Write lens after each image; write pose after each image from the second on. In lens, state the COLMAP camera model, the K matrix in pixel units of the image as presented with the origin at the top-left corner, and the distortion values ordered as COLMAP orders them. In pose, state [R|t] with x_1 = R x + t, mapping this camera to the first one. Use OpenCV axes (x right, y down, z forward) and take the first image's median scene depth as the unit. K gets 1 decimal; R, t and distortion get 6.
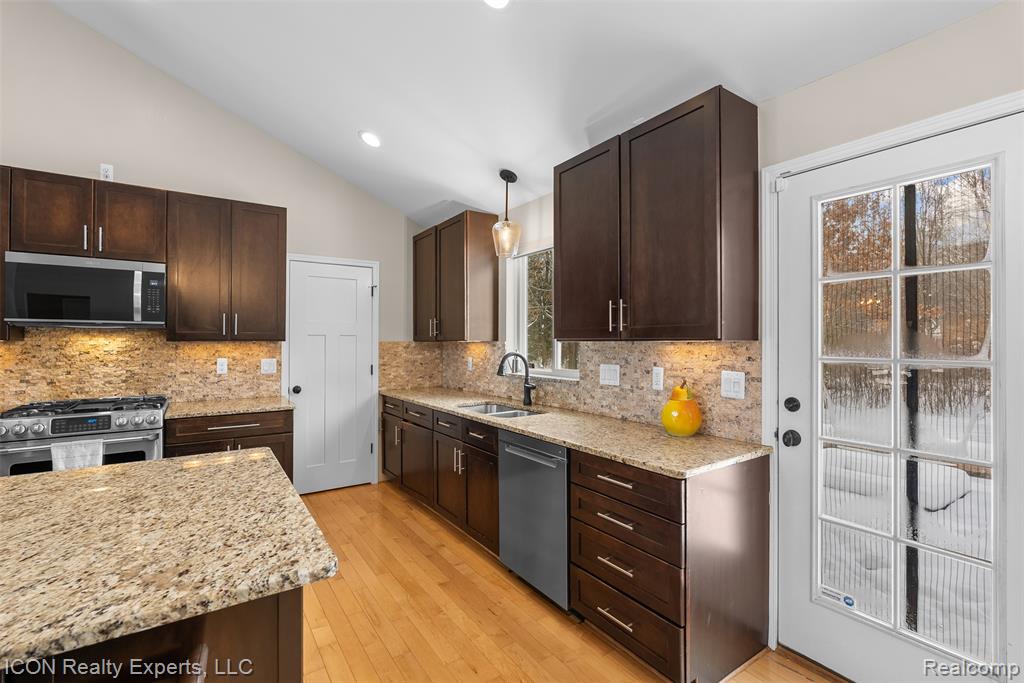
lens RADIAL K [[459.1, 0, 512.1], [0, 459.1, 335.4], [0, 0, 1]] dist [-0.003745, 0.000475]
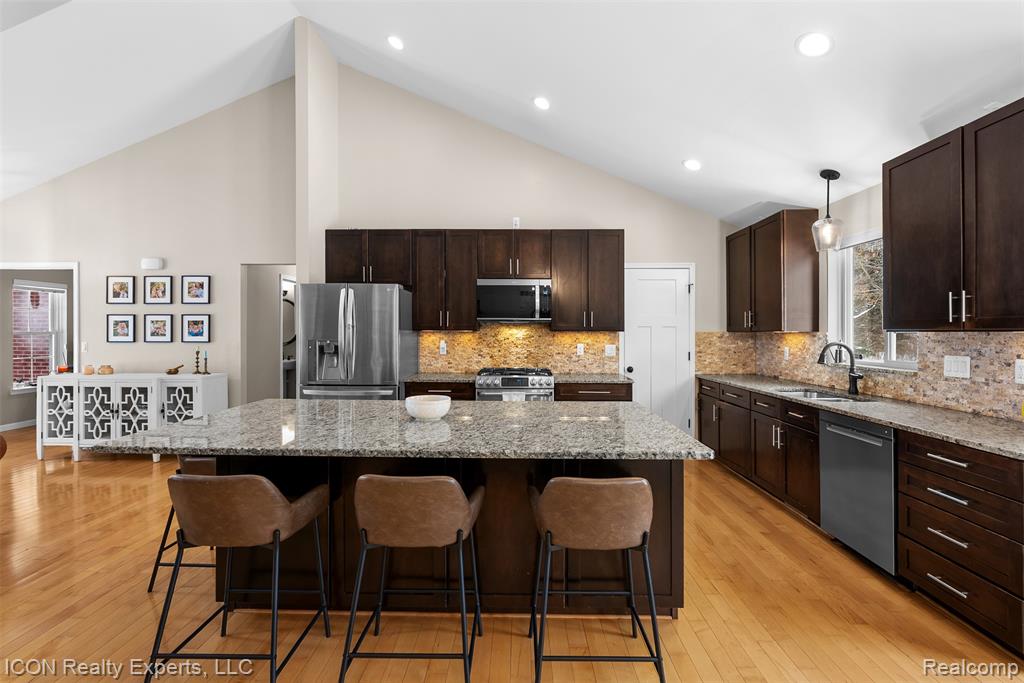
lens RADIAL K [[459.1, 0, 514.2], [0, 459.1, 329.3], [0, 0, 1]] dist [-0.003745, 0.000475]
pose [[0.816319, -0.001383, -0.577599, 0.007678], [0.005618, 0.999969, 0.005547, -0.002982], [0.577573, -0.007773, 0.816302, -0.297444]]
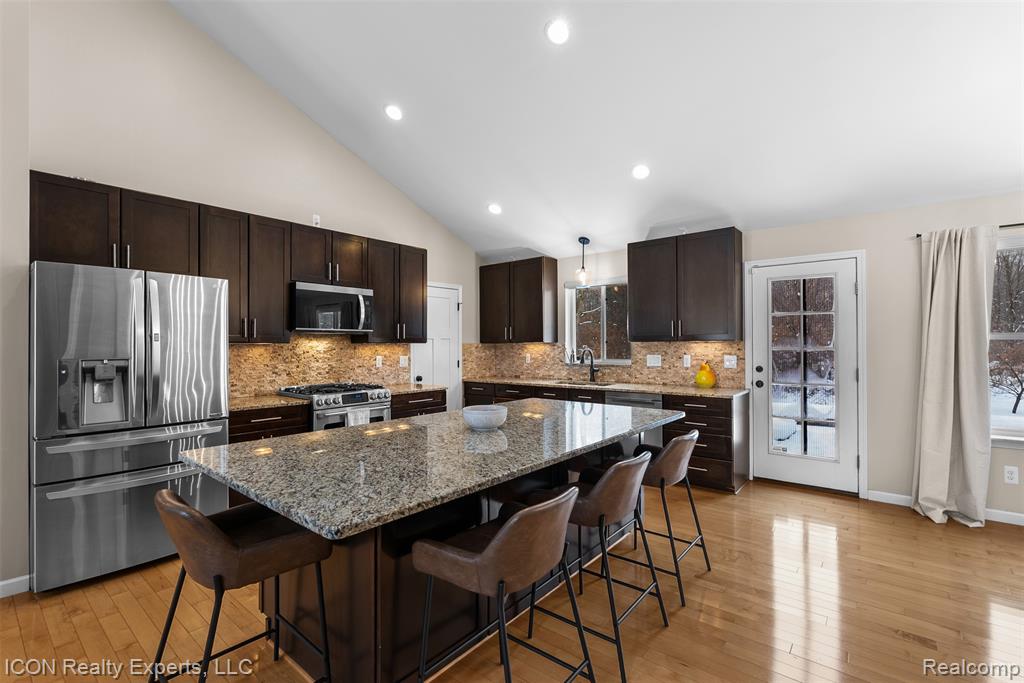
lens RADIAL K [[459.1, 0, 513.7], [0, 459.1, 337.6], [0, 0, 1]] dist [-0.003745, 0.000475]
pose [[0.958949, -0.001804, 0.283572, -0.758080], [0.002044, 0.999998, -0.000553, -0.003762], [-0.283570, 0.001110, 0.958951, -0.524317]]
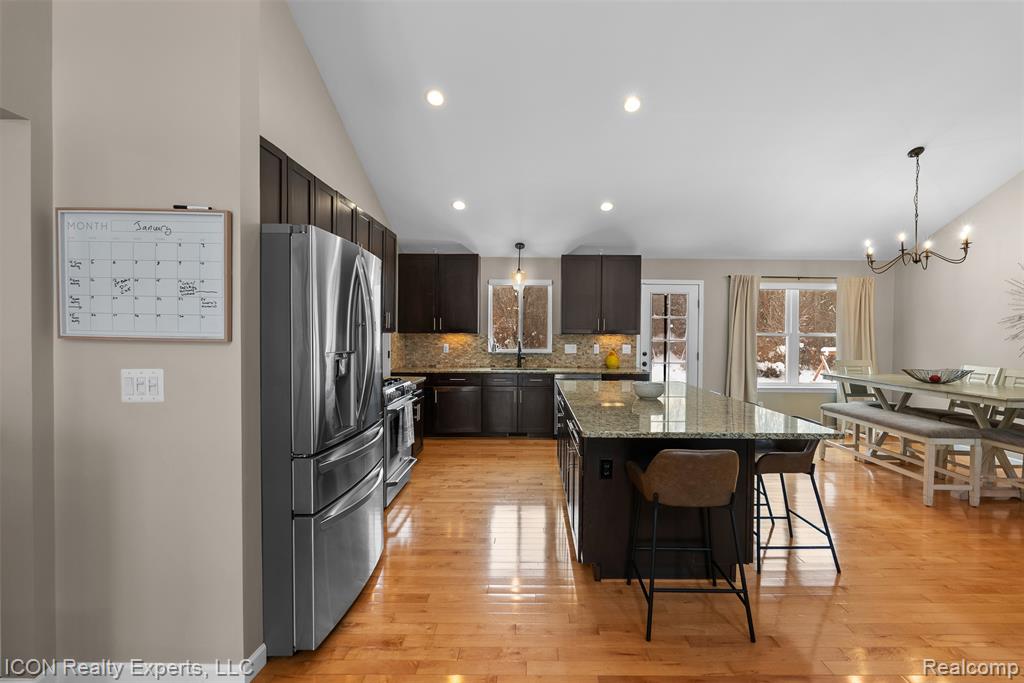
lens RADIAL K [[459.1, 0, 524.4], [0, 459.1, 336.7], [0, 0, 1]] dist [-0.003745, 0.000475]
pose [[0.553949, -0.001807, 0.832548, -1.676854], [-0.018892, 0.999713, 0.014739, -0.004083], [-0.832336, -0.023893, 0.553756, -0.071059]]
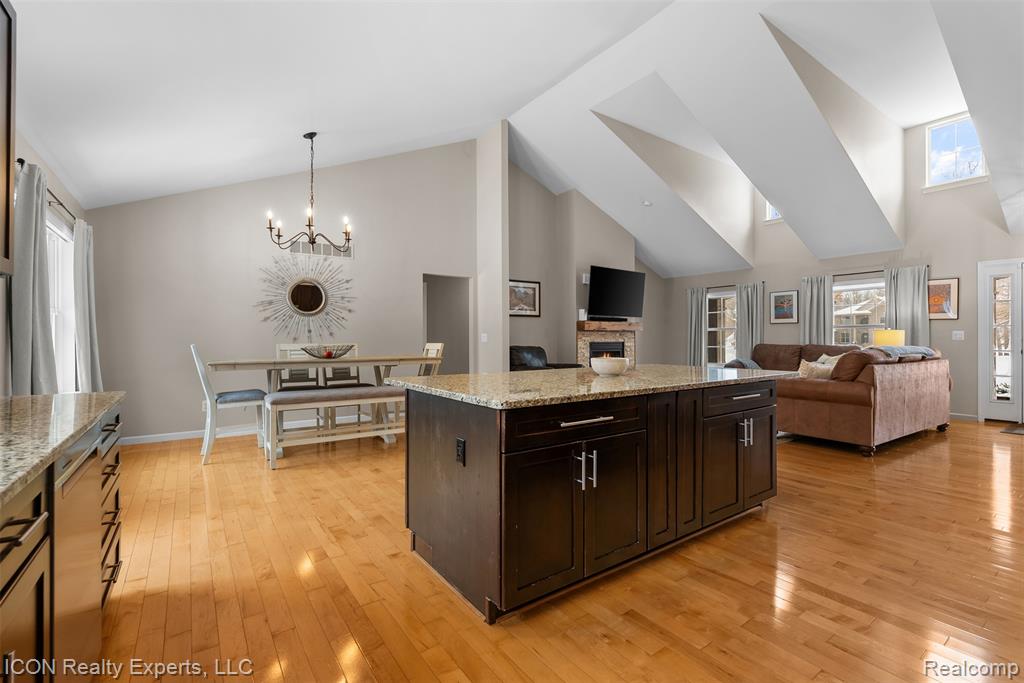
lens RADIAL K [[459.1, 0, 509.2], [0, 459.1, 334.6], [0, 0, 1]] dist [-0.003745, 0.000475]
pose [[-0.999995, -0.000918, -0.003020, -0.350678], [-0.000876, 0.999905, -0.013760, 0.076426], [0.003033, -0.013757, -0.999901, 1.264188]]
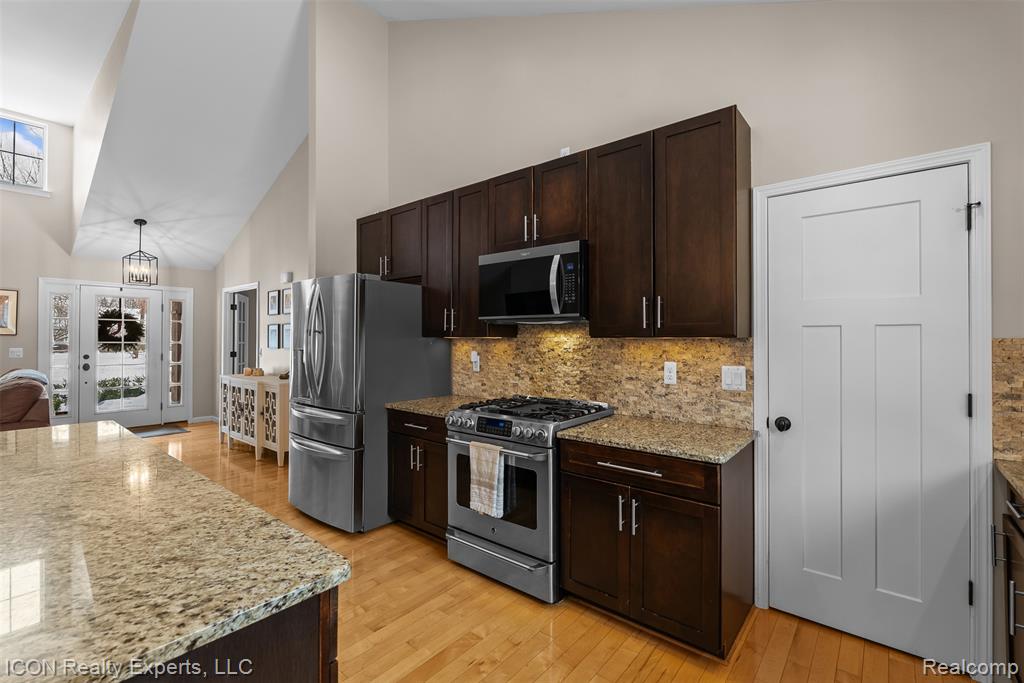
lens RADIAL K [[459.1, 0, 509.9], [0, 459.1, 335.8], [0, 0, 1]] dist [-0.003745, 0.000475]
pose [[0.268700, -0.006876, -0.963199, -0.022064], [0.012491, 0.999915, -0.003654, 0.011119], [0.963143, -0.011050, 0.268764, 0.683419]]
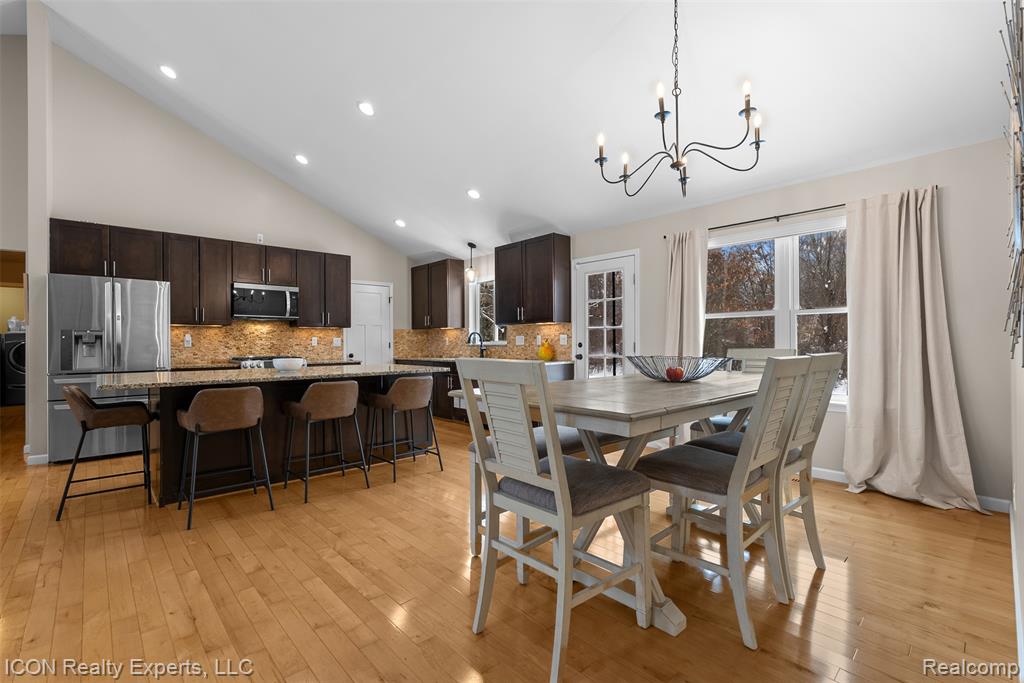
lens RADIAL K [[459.1, 0, 515.7], [0, 459.1, 338.3], [0, 0, 1]] dist [-0.003745, 0.000475]
pose [[0.988657, -0.006120, 0.150064, -0.133663], [0.005343, 0.999970, 0.005582, 0.057733], [-0.150093, -0.004717, 0.988661, -1.116289]]
